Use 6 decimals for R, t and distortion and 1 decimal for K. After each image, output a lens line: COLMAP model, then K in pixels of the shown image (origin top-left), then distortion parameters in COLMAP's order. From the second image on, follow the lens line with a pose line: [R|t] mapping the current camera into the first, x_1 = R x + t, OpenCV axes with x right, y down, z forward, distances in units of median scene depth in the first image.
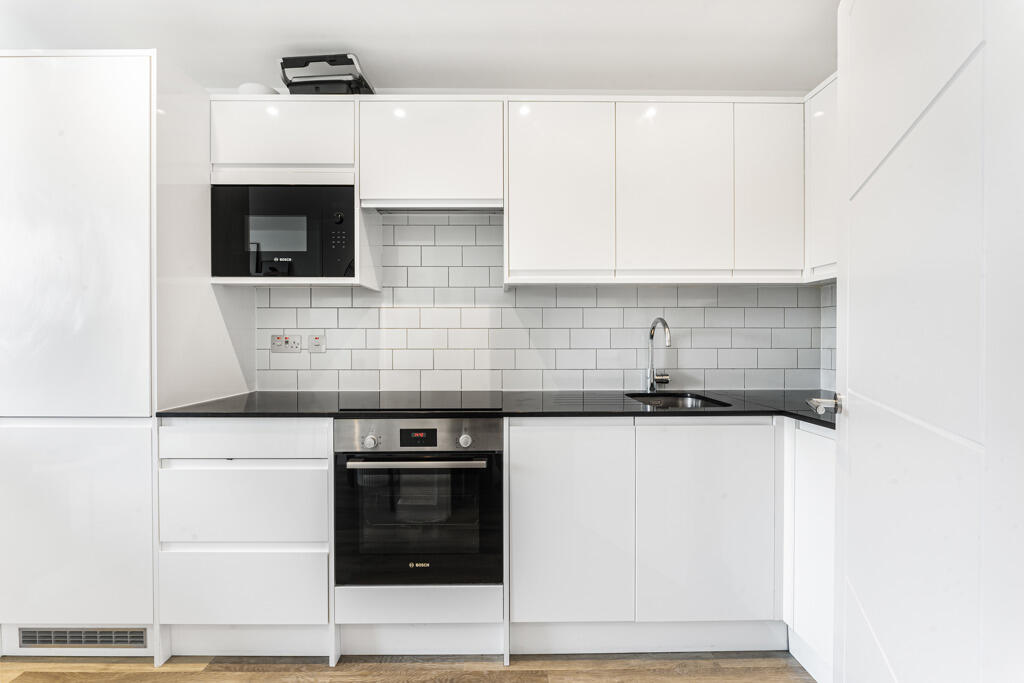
lens RADIAL K [[423.6, 0, 512.0], [0, 423.6, 341.5], [0, 0, 1]] dist [-0.004007, -0.000323]
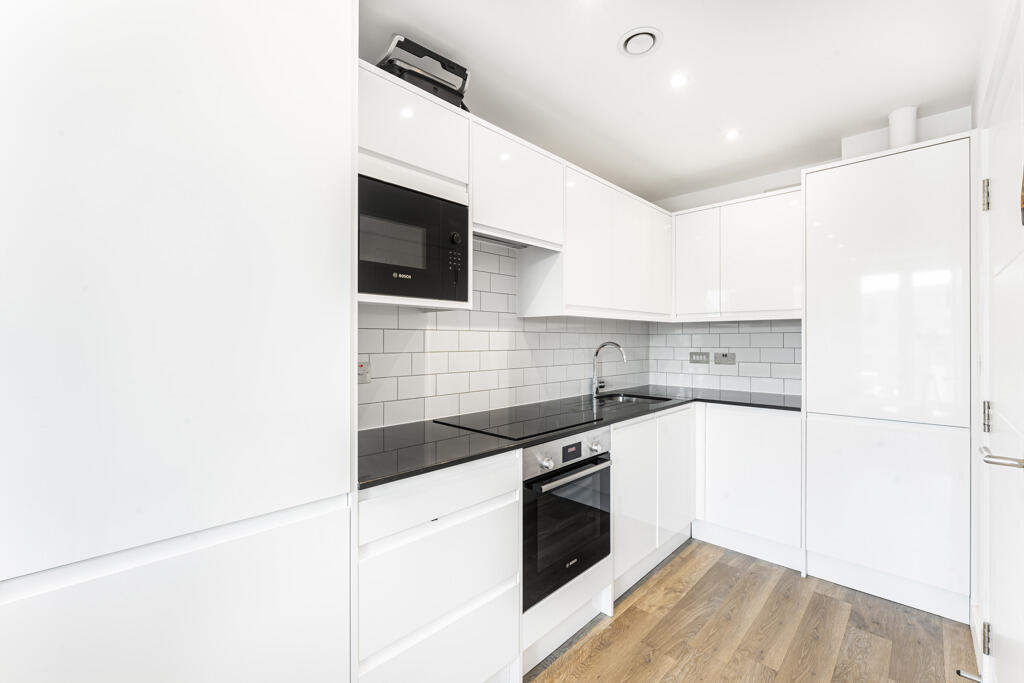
lens RADIAL K [[425.3, 0, 512.0], [0, 425.3, 341.5], [0, 0, 1]] dist [-0.002148, -0.000271]
pose [[0.709017, -0.000612, 0.705192, -0.979408], [0.004428, 0.999984, -0.003584, -0.059395], [-0.705178, 0.005664, 0.709008, 0.248337]]
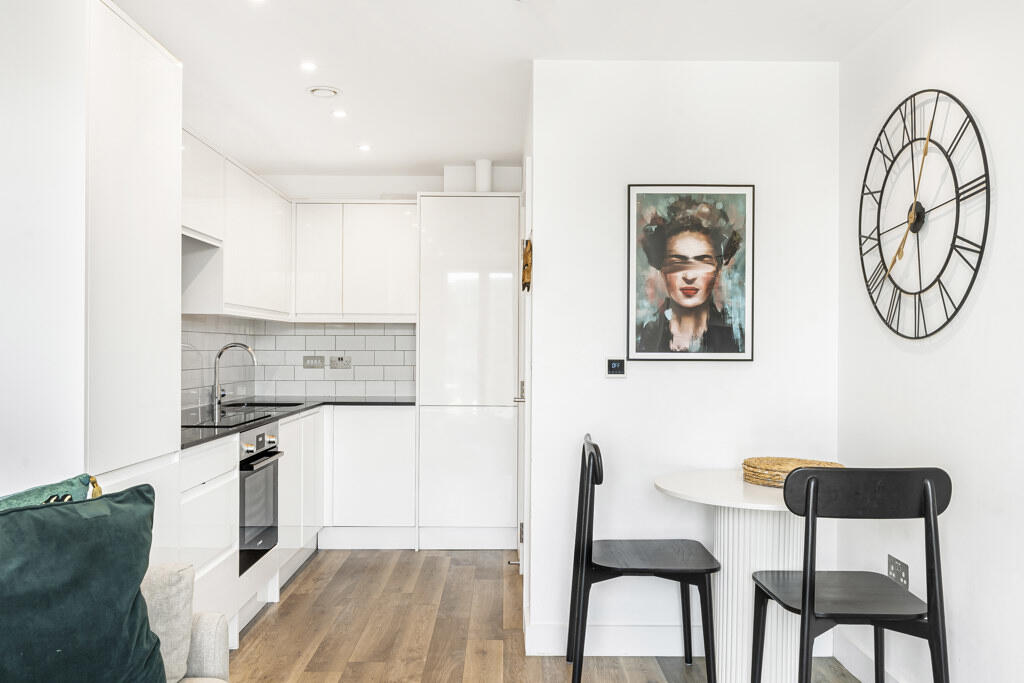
lens RADIAL K [[799.2, 0, 512.0], [0, 799.2, 341.5], [0, 0, 1]] dist [-0.039585, -0.000133]
pose [[0.002217, 0.010618, 0.999941, -2.202188], [0.000481, 0.999944, -0.010619, -0.038433], [-0.999997, 0.000505, 0.002212, 0.207295]]
